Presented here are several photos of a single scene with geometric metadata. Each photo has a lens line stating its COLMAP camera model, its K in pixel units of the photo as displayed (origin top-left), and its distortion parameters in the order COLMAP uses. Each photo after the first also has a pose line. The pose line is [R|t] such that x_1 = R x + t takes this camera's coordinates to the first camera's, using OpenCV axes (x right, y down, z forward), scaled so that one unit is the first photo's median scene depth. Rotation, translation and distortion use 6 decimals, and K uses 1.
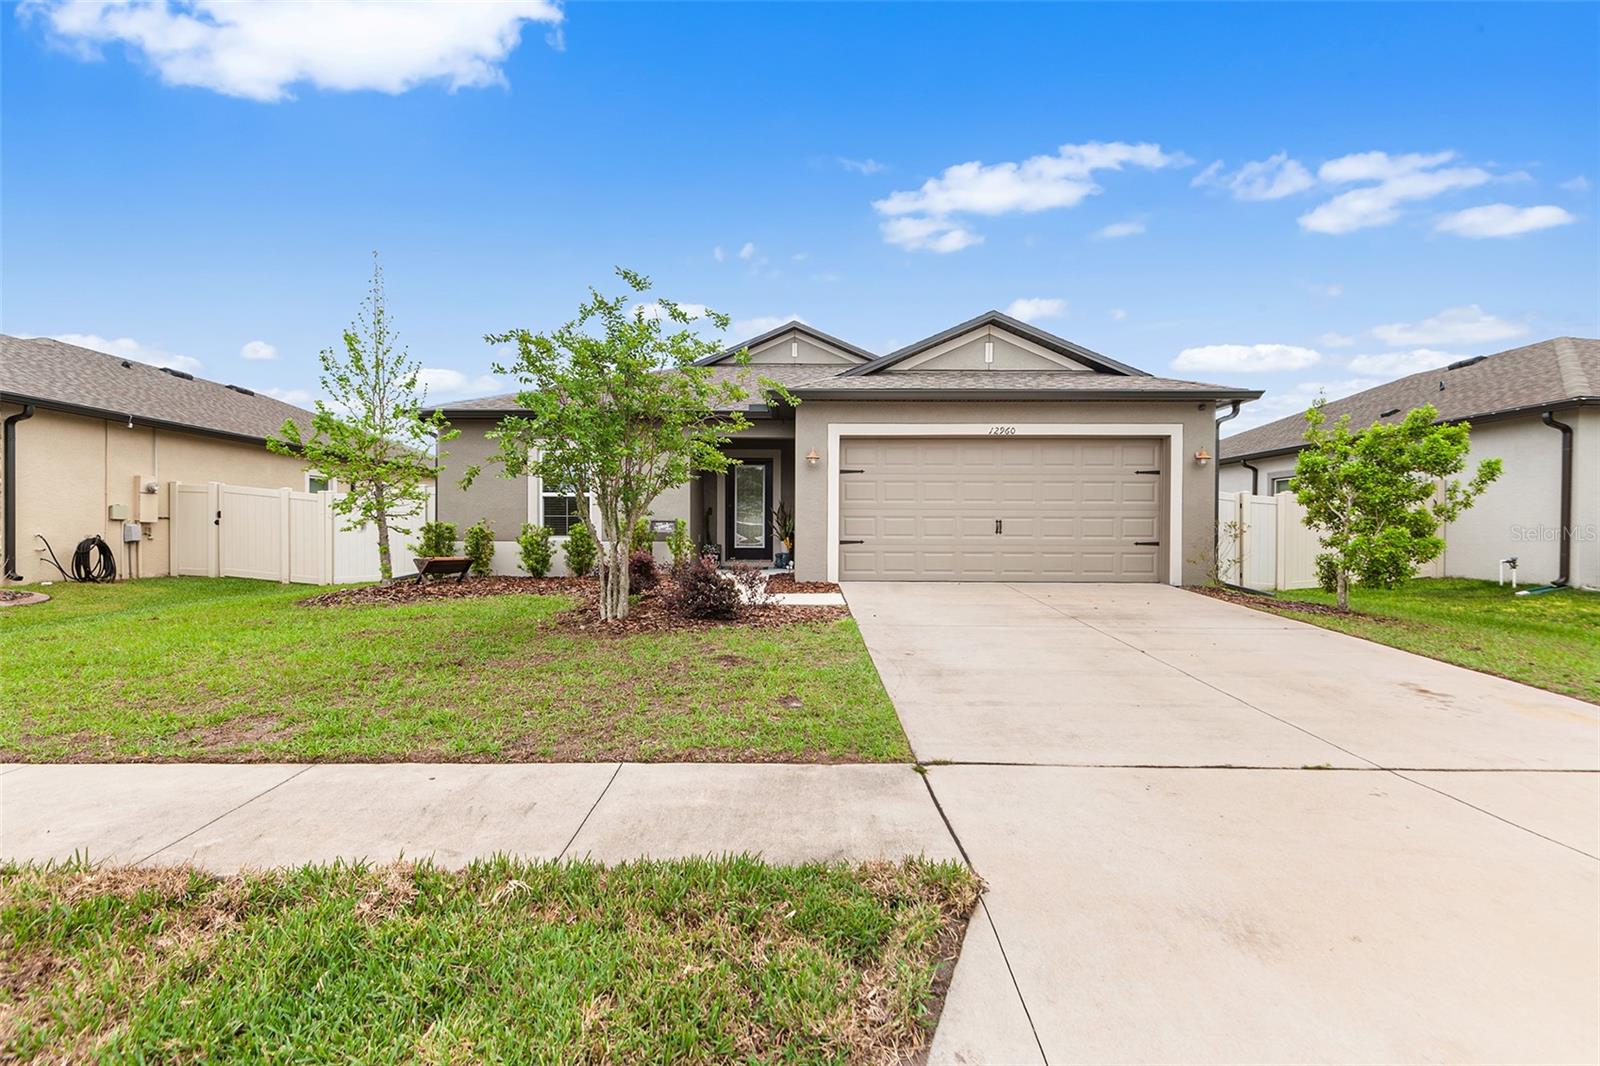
lens RADIAL K [[726.3, 0, 794.3], [0, 726.3, 537.6], [0, 0, 1]] dist [0.037350, -0.022728]
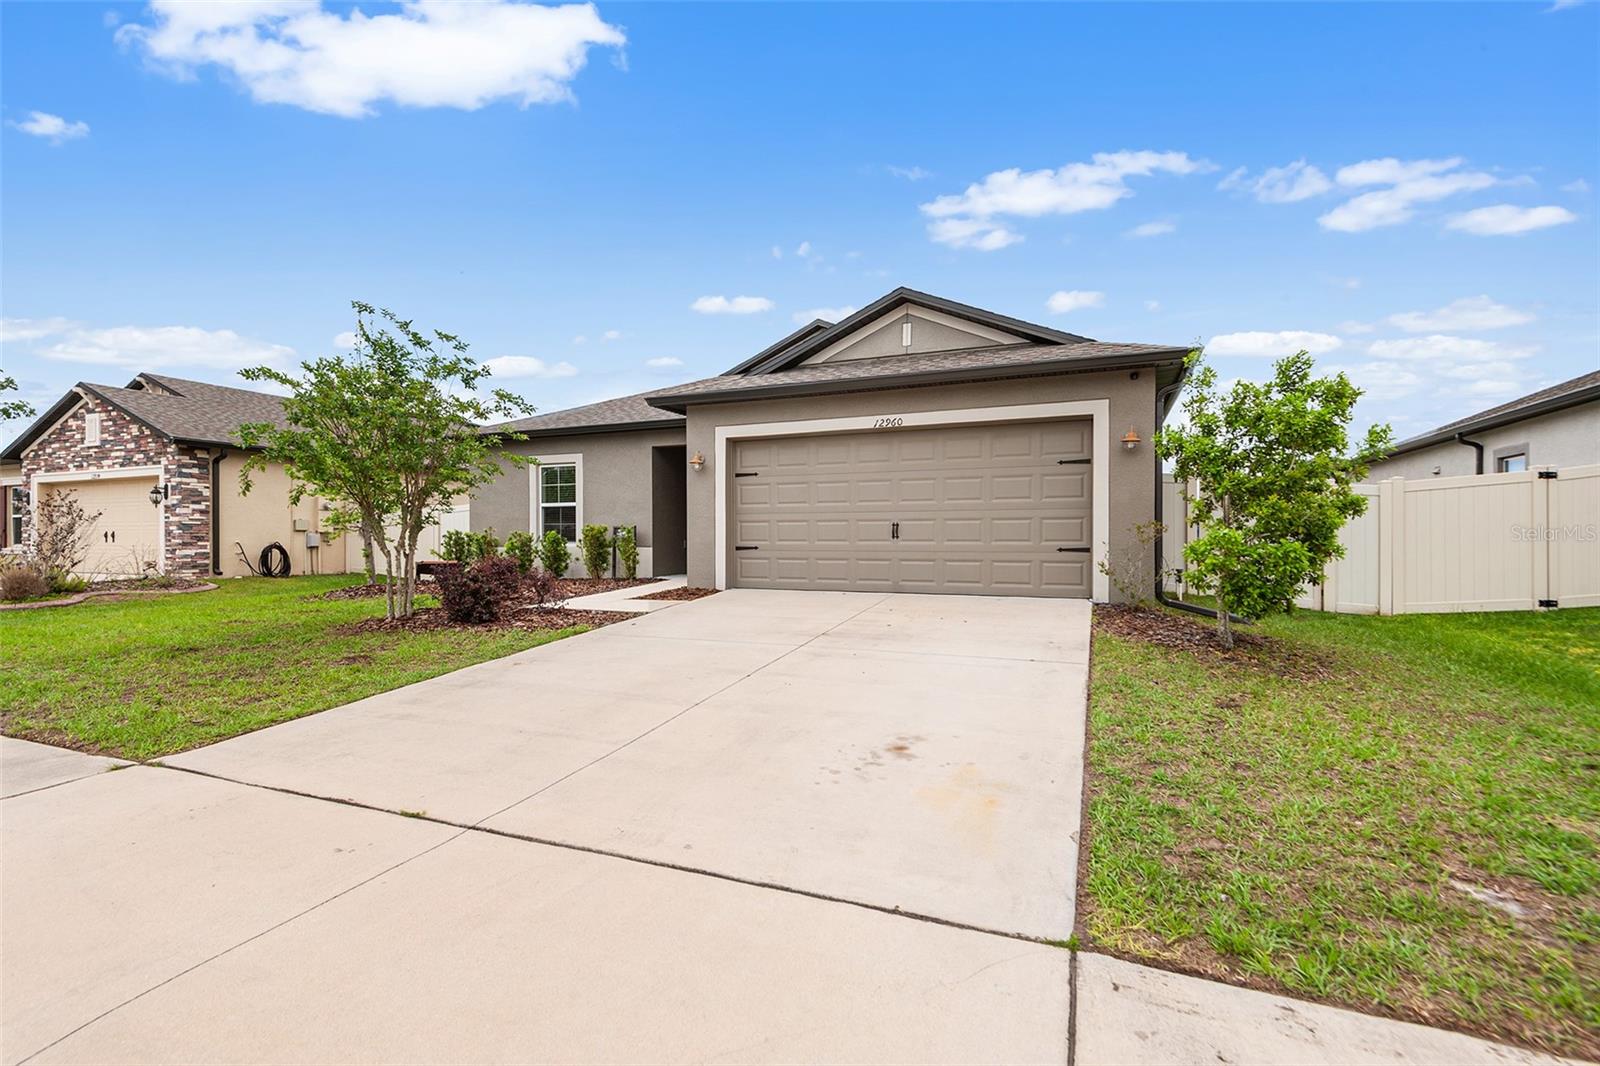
lens RADIAL K [[726.3, 0, 794.3], [0, 726.3, 537.6], [0, 0, 1]] dist [0.037350, -0.022728]
pose [[0.921989, -0.004561, -0.387189, 0.491370], [0.002047, 0.999974, -0.006904, -0.000497], [0.387210, 0.005573, 0.921975, 0.131572]]
